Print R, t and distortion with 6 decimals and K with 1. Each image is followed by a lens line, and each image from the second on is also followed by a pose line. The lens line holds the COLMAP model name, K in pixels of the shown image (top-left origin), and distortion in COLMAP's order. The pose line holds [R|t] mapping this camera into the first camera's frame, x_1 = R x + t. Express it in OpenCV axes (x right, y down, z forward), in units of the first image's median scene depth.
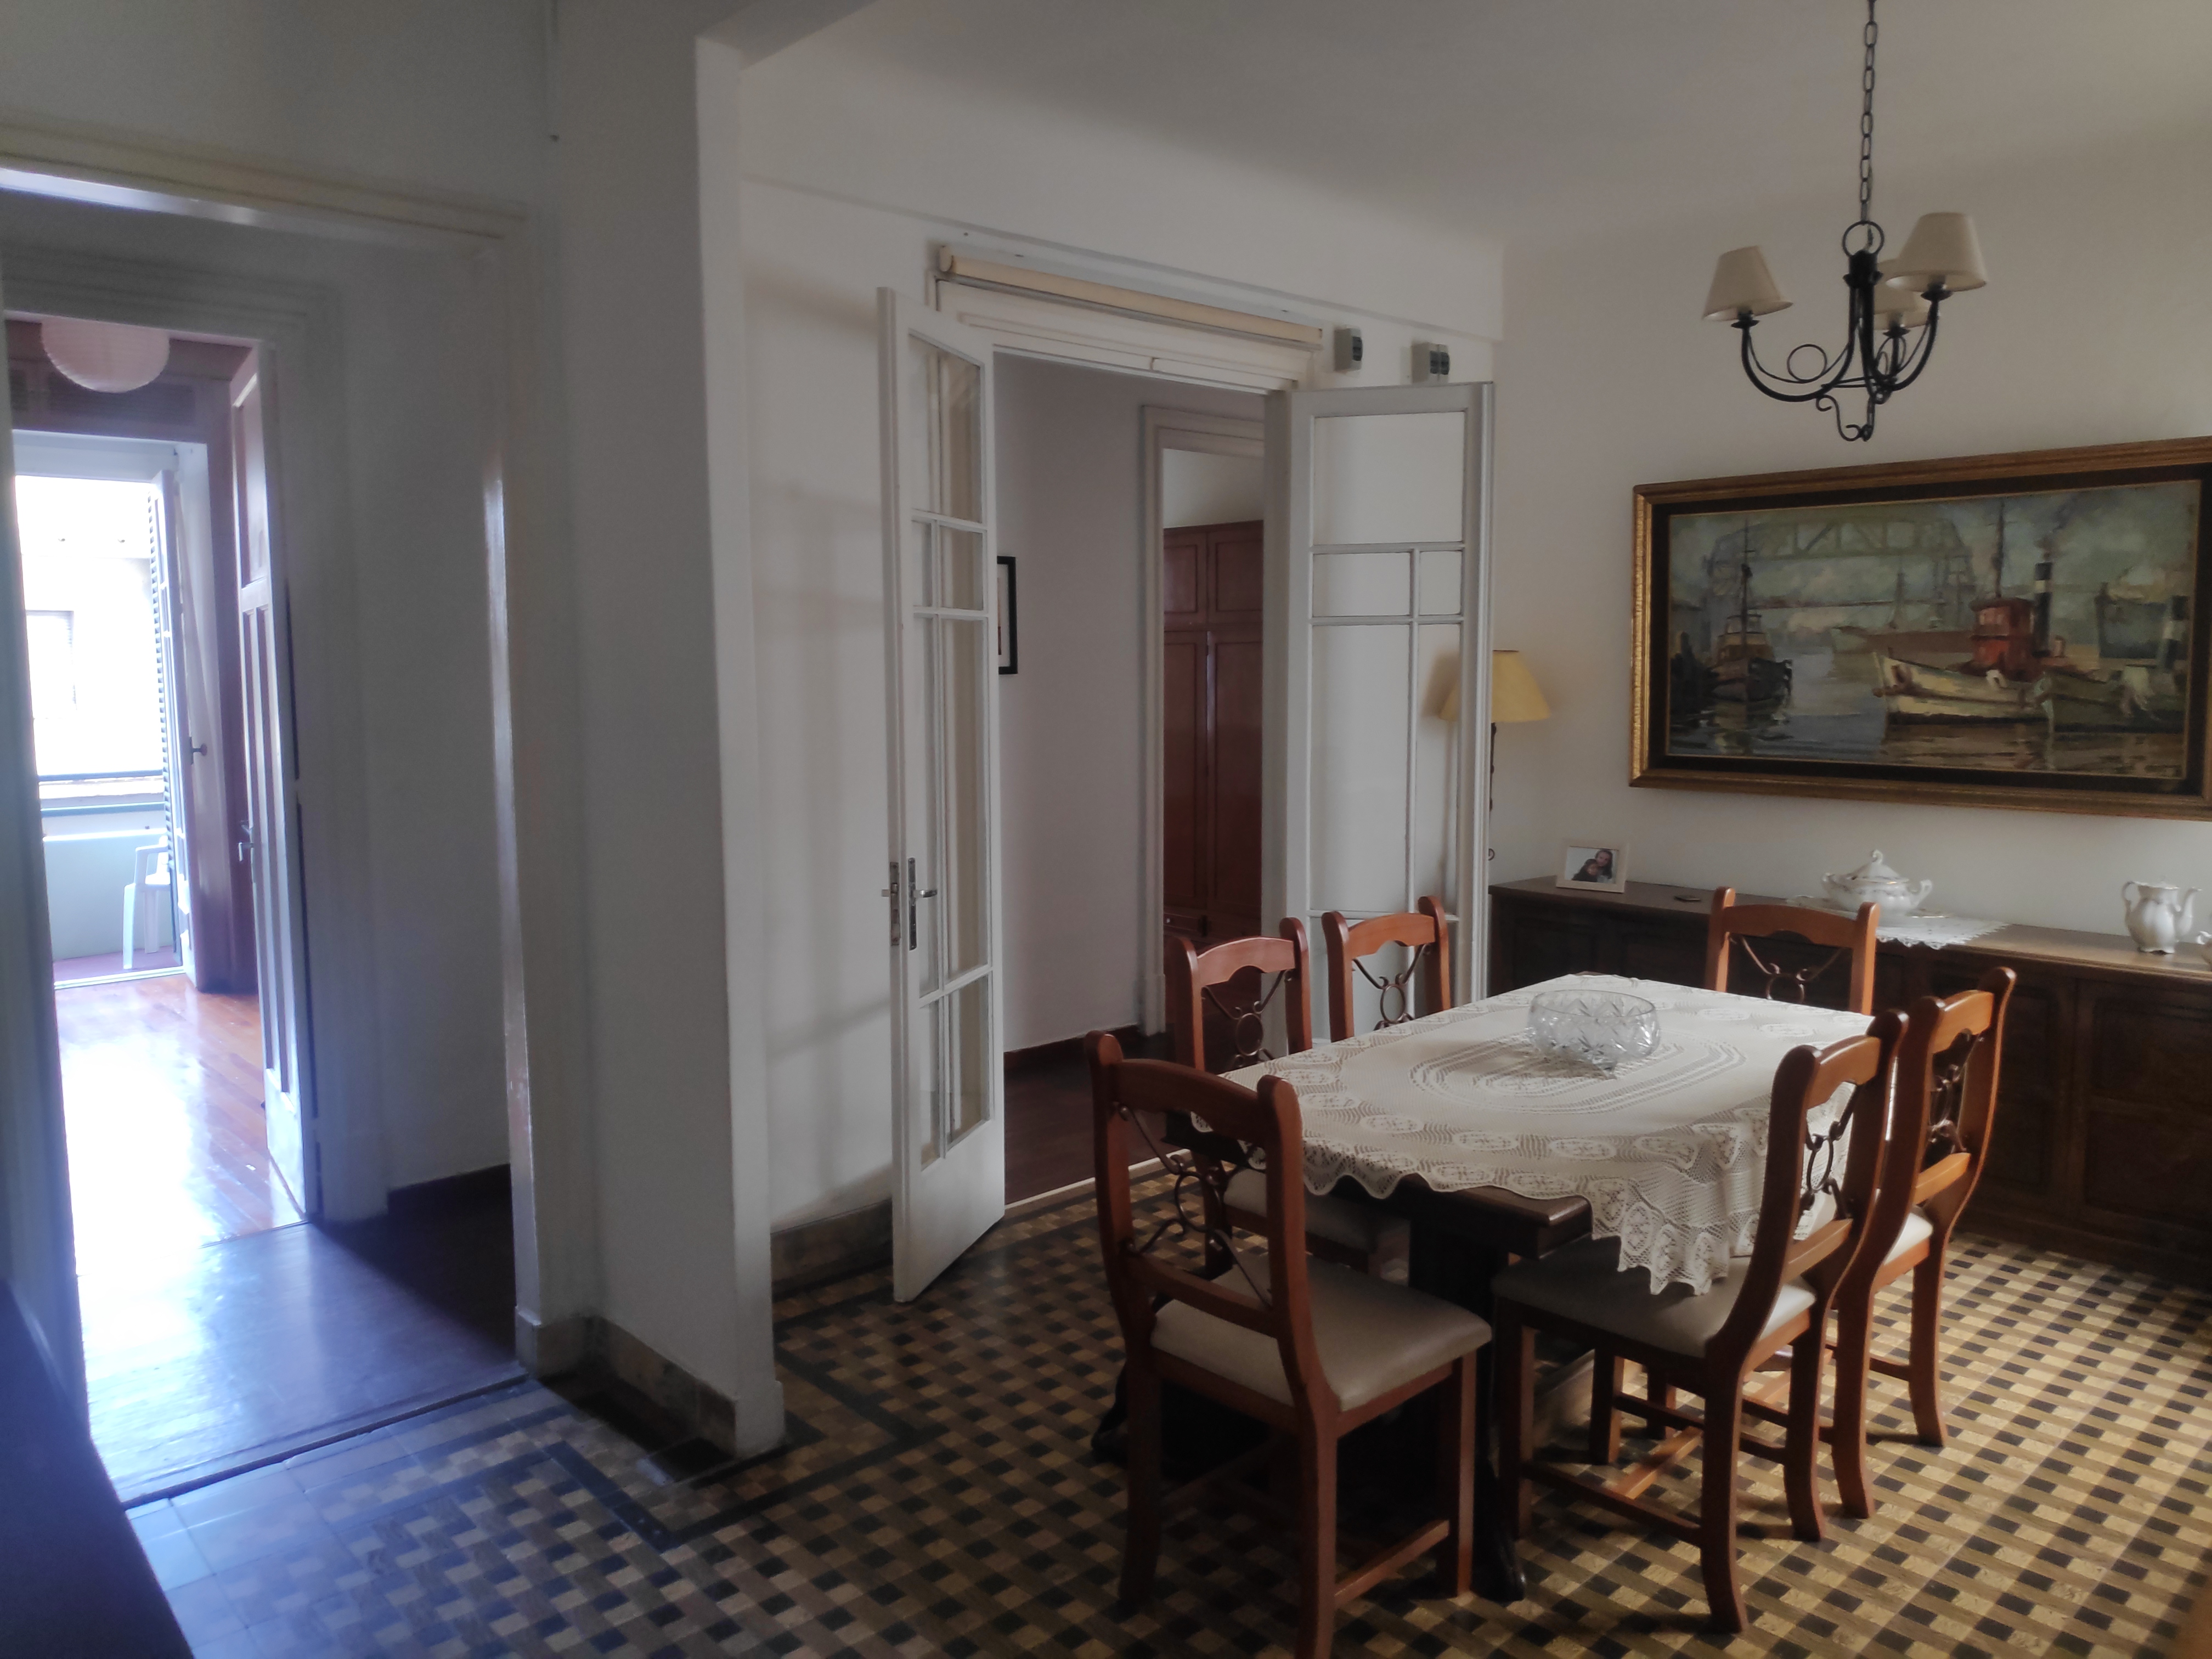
lens RADIAL K [[1586.8, 0, 1104.8], [0, 1586.8, 827.4], [0, 0, 1]] dist [-0.014336, -0.001545]
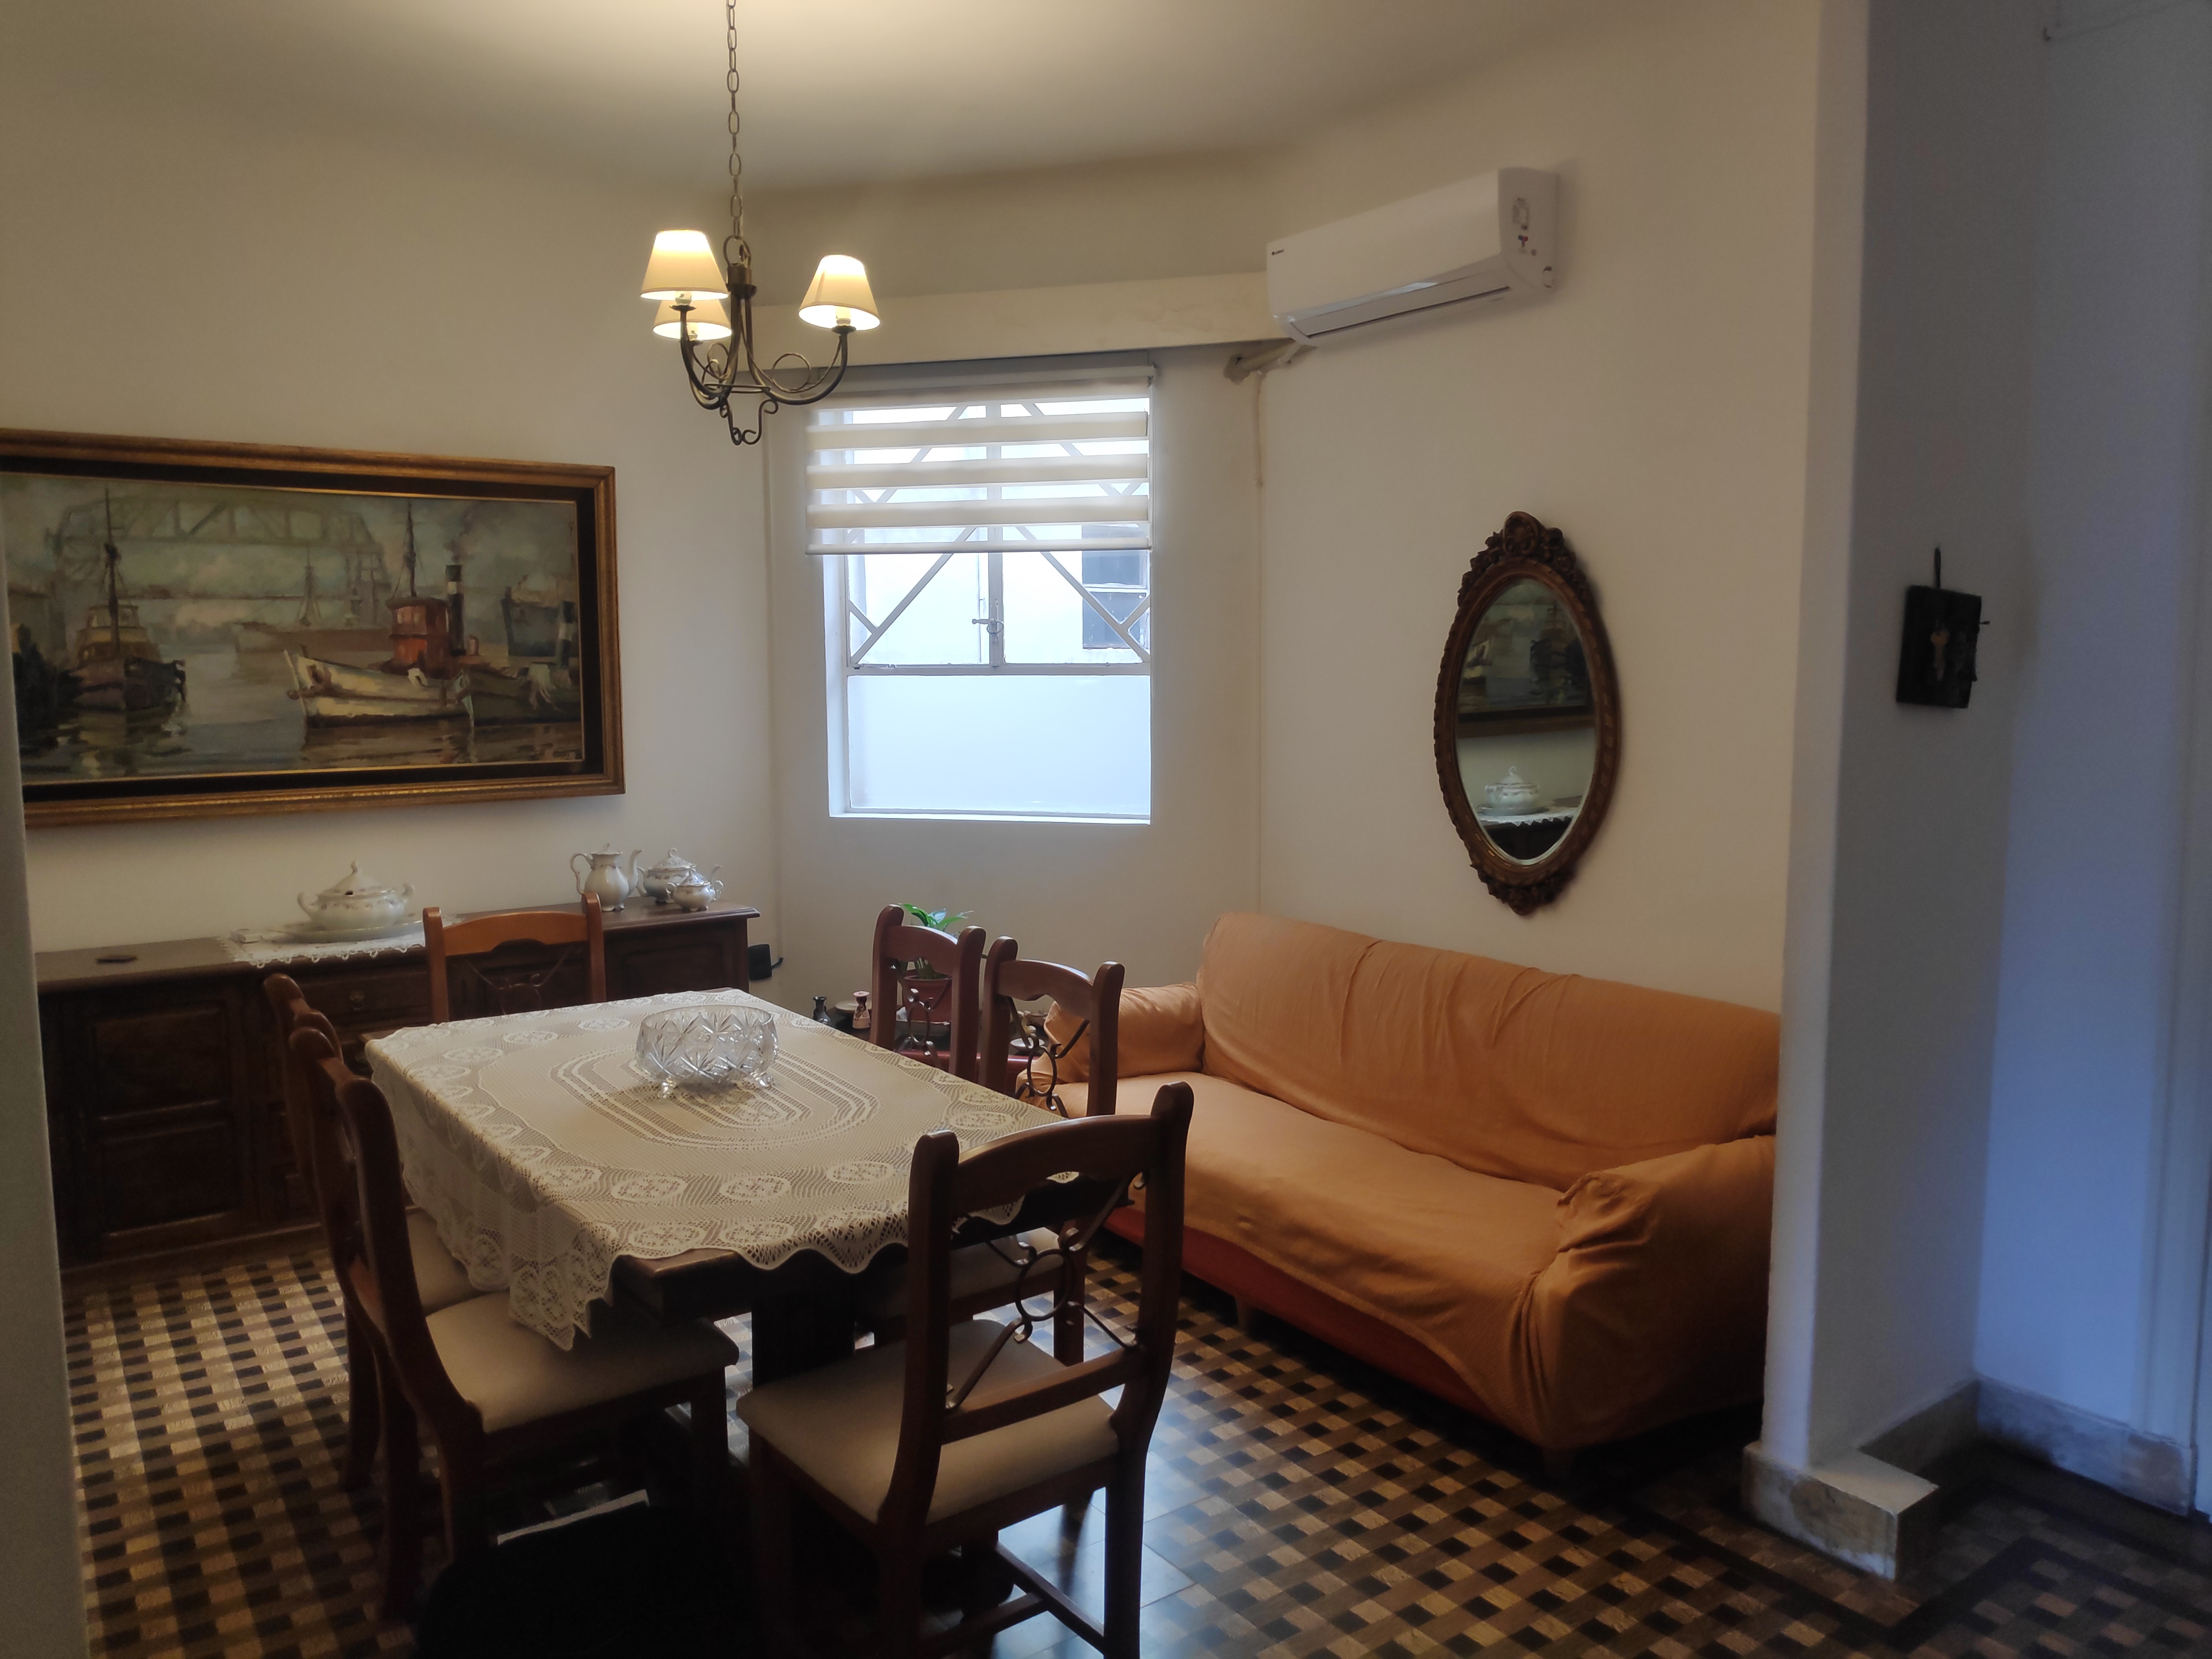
lens RADIAL K [[1586.8, 0, 1104.8], [0, 1586.8, 830.4], [0, 0, 1]] dist [-0.014336, -0.001545]
pose [[0.129600, -0.102851, 0.986218, -0.374804], [0.113250, 0.989633, 0.088325, -0.035827], [-0.985078, 0.100242, 0.139904, 0.424514]]
